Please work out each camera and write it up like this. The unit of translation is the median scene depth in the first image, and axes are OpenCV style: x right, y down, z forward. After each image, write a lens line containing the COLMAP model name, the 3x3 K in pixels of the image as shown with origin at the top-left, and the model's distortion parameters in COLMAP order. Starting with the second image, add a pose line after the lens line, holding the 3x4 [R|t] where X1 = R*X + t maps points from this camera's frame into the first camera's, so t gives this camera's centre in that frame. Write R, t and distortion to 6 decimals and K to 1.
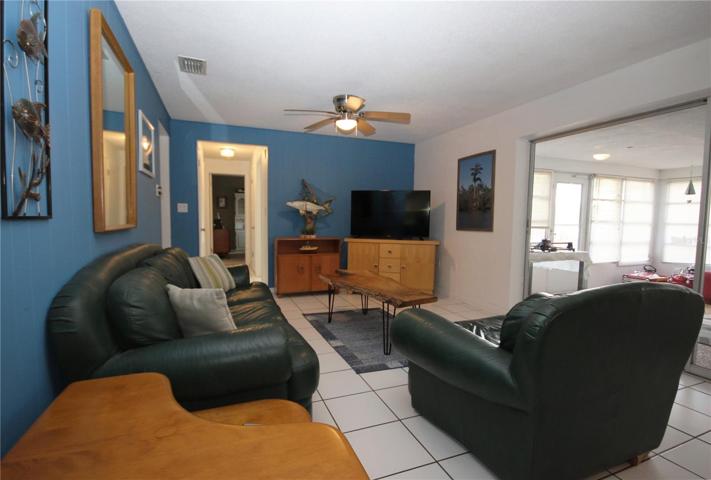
lens RADIAL K [[338.7, 0, 355.5], [0, 338.7, 240.0], [0, 0, 1]] dist [-0.029920, -0.000065]
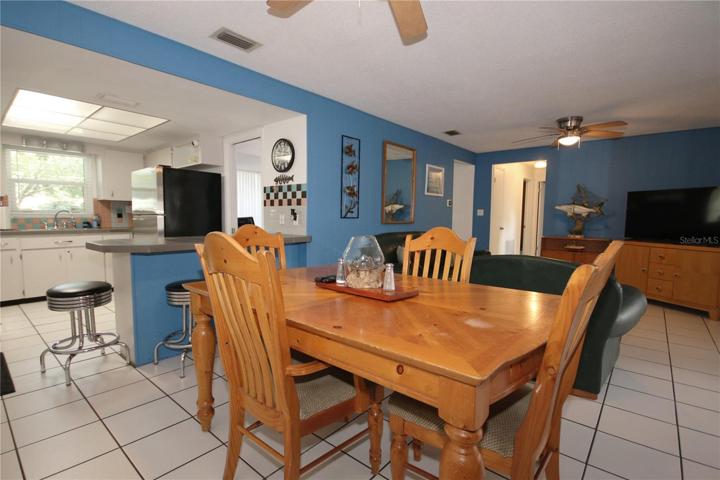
lens RADIAL K [[343.9, 0, 360.0], [0, 343.9, 240.0], [0, 0, 1]] dist [0.001270, 0.000040]
pose [[0.466752, 0.053506, -0.882768, 0.589201], [-0.063067, 0.997641, 0.027123, 0.016800], [0.882137, 0.043014, 0.469025, -0.164978]]
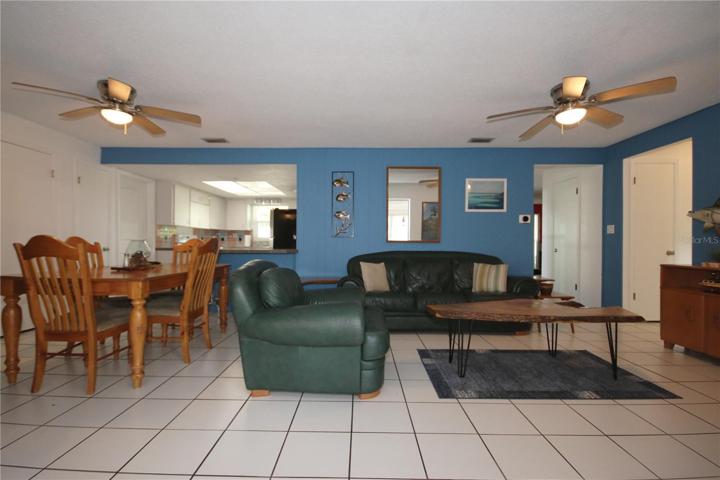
lens RADIAL K [[323.5, 0, 360.0], [0, 323.5, 240.0], [0, 0, 1]] dist [0.000044, -0.000198]
pose [[-0.383390, -0.023333, -0.923292, 0.716439], [-0.072307, 0.997371, 0.004820, -0.012764], [0.920752, 0.068609, -0.384069, 0.700662]]
